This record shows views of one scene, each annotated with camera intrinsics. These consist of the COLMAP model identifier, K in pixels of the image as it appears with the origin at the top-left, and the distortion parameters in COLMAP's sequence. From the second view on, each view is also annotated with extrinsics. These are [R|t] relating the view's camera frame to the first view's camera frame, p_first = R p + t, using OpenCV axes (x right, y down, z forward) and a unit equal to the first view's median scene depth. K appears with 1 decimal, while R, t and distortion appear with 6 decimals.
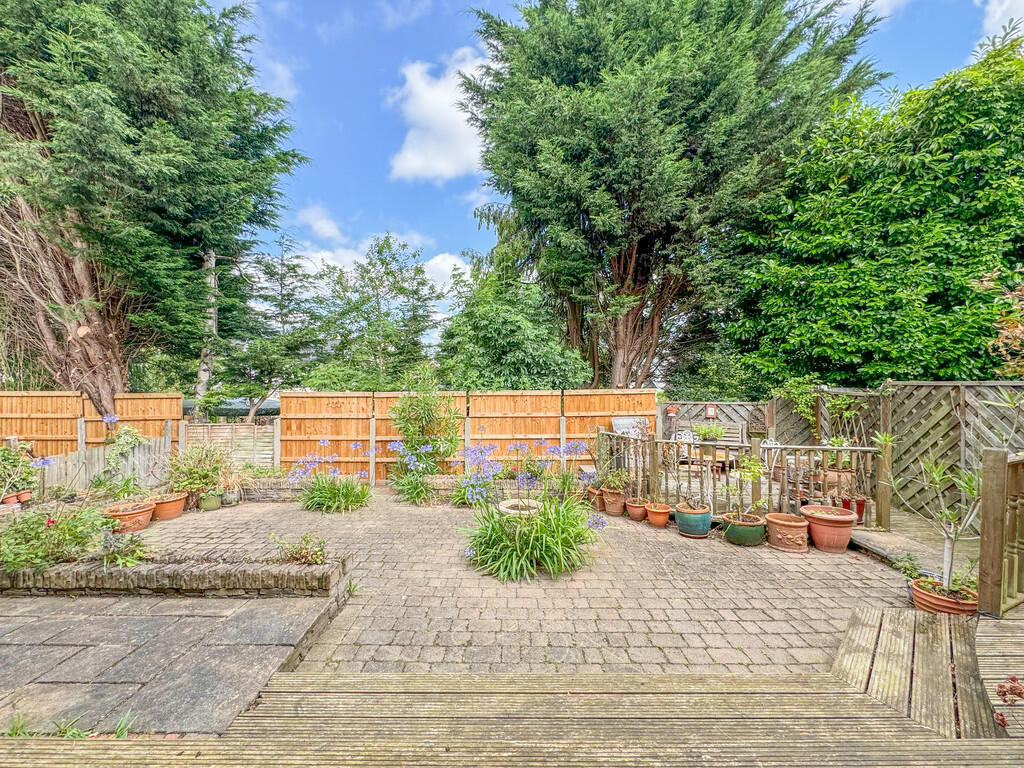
lens RADIAL K [[414.9, 0, 511.9], [0, 414.9, 378.7], [0, 0, 1]] dist [-0.002388, 0.000405]
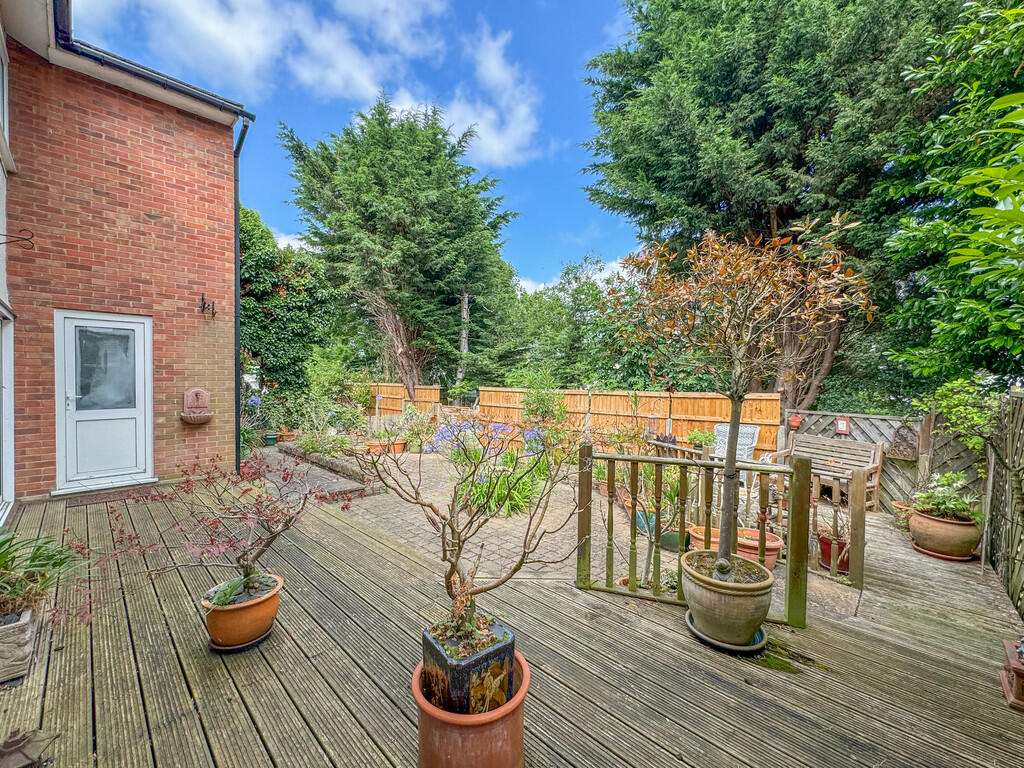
lens RADIAL K [[414.9, 0, 506.2], [0, 414.9, 386.6], [0, 0, 1]] dist [-0.002388, 0.000405]
pose [[0.726035, 0.023983, -0.687239, 0.520667], [-0.014141, 0.999701, 0.019949, -0.000139], [0.687512, -0.004765, 0.726157, 0.004766]]
